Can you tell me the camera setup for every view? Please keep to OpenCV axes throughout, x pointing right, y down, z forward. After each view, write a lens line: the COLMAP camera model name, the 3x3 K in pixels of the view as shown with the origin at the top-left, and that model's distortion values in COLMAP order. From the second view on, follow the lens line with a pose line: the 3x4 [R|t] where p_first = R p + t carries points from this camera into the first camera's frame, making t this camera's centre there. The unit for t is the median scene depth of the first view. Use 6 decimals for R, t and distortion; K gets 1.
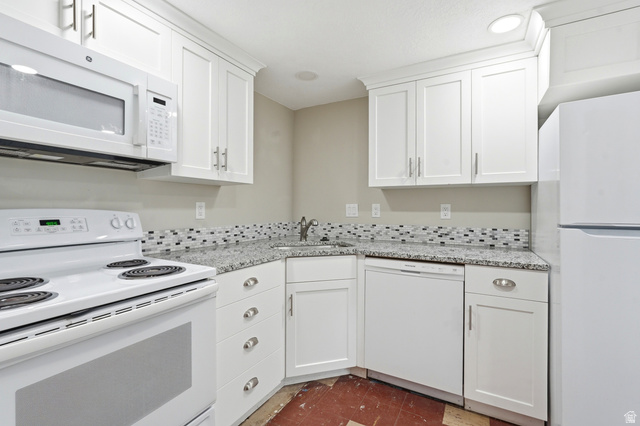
lens RADIAL K [[283.7, 0, 319.5], [0, 283.7, 210.1], [0, 0, 1]] dist [-0.007589, 0.003865]
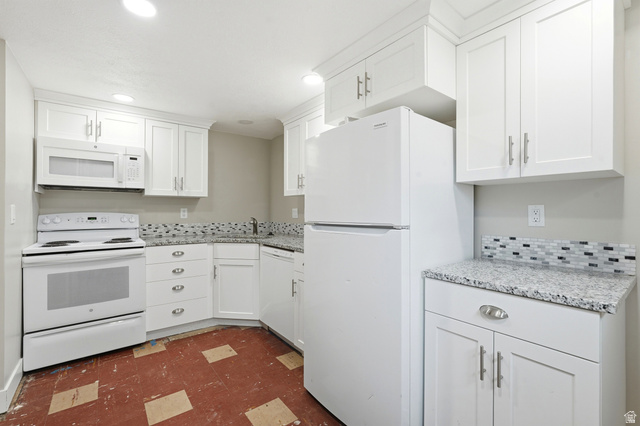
lens RADIAL K [[283.7, 0, 326.6], [0, 283.7, 212.3], [0, 0, 1]] dist [-0.007589, 0.003865]
pose [[0.919128, -0.001019, -0.393957, 1.096710], [-0.000528, 0.999993, -0.003817, 0.001780], [0.393958, 0.003716, 0.919121, -0.222957]]
